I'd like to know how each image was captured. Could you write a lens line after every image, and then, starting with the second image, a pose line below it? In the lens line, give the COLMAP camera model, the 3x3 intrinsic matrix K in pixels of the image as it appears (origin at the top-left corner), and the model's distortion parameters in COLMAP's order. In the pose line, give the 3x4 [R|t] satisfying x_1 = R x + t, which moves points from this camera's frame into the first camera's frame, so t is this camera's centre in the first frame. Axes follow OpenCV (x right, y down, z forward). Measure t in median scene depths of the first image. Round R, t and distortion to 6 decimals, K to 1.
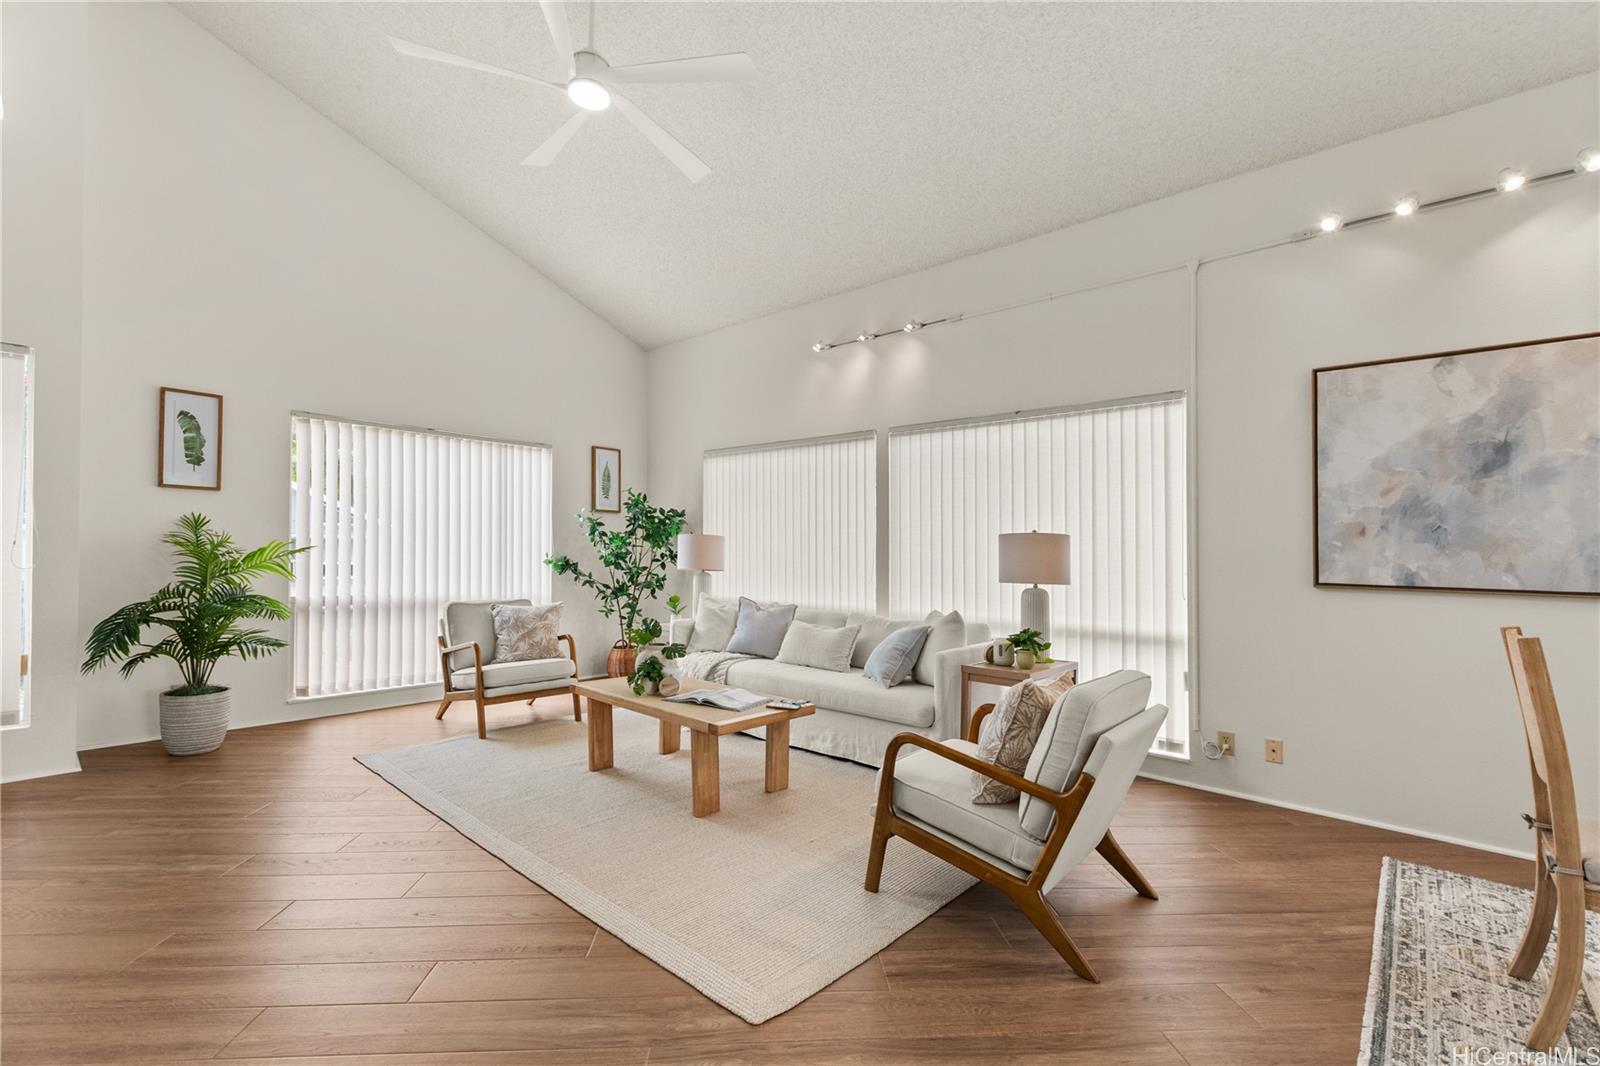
lens RADIAL K [[699.0, 0, 798.1], [0, 699.0, 551.0], [0, 0, 1]] dist [0.000501, 0.000005]
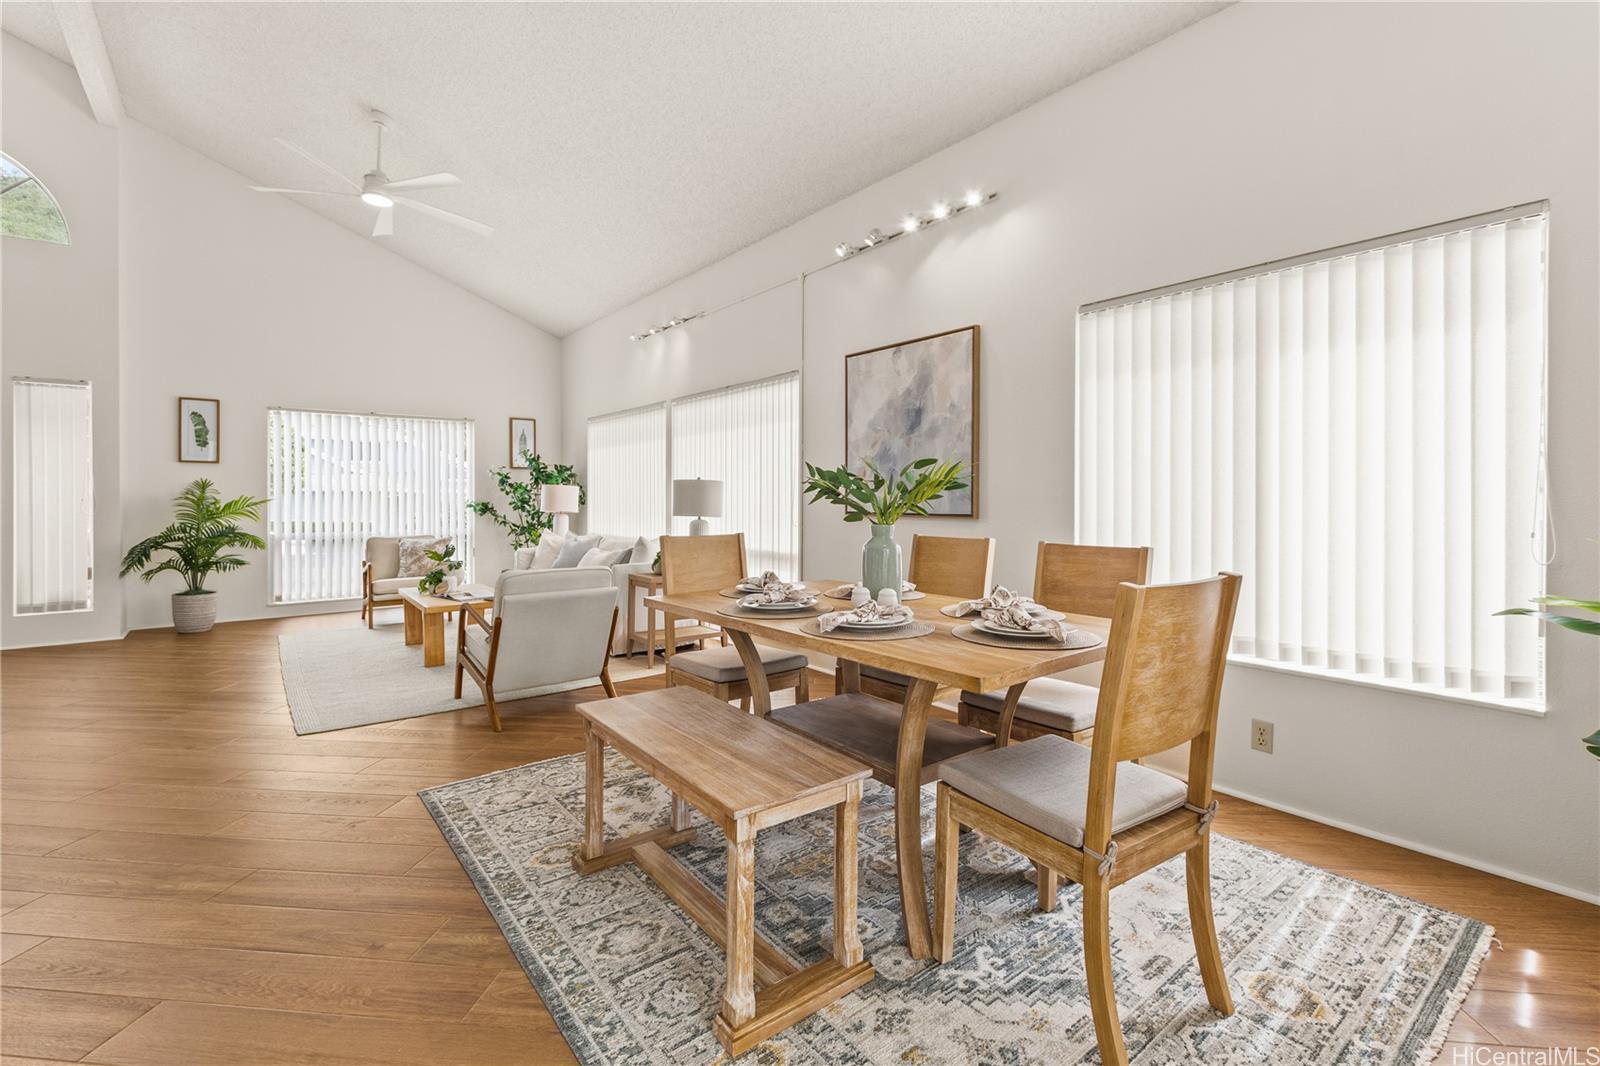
lens RADIAL K [[702.4, 0, 801.3], [0, 702.4, 500.1], [0, 0, 1]] dist [-0.000353, 0.000051]
pose [[0.984942, -0.018146, -0.171931, 0.696873], [0.019131, 0.999809, 0.004076, 0.011816], [0.171824, -0.007304, 0.985101, -0.287150]]
